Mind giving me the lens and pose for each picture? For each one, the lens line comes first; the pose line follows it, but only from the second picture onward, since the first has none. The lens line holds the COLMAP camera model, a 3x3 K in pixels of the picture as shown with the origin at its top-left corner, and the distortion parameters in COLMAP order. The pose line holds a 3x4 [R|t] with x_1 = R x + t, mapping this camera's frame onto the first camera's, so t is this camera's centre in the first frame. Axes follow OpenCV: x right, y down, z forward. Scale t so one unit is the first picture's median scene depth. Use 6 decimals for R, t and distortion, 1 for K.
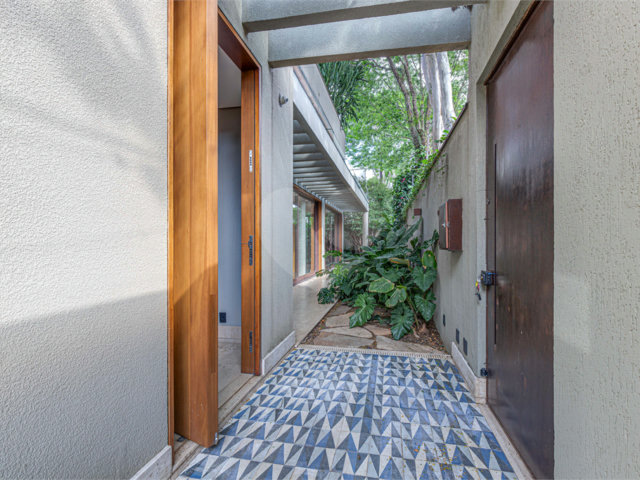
lens RADIAL K [[347.3, 0, 320.0], [0, 347.3, 240.0], [0, 0, 1]] dist [-0.002267, -0.000650]
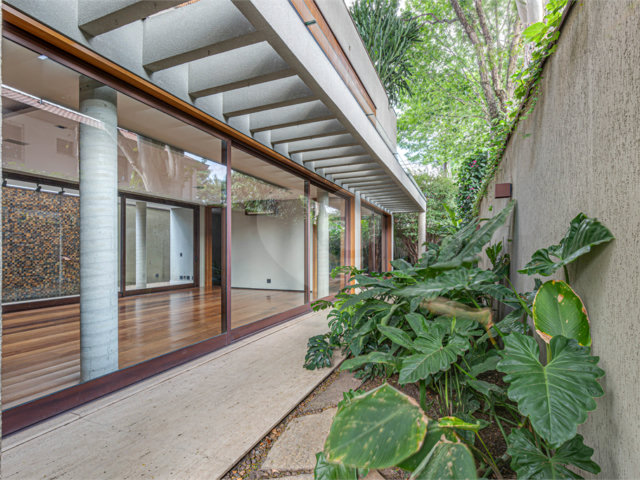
lens RADIAL K [[331.5, 0, 319.8], [0, 331.5, 251.4], [0, 0, 1]] dist [-0.002128, -0.000534]
pose [[0.979938, -0.000024, -0.199304, 0.066119], [0.001878, 0.999957, 0.009114, 0.000073], [0.199295, -0.009306, 0.979895, 0.268250]]
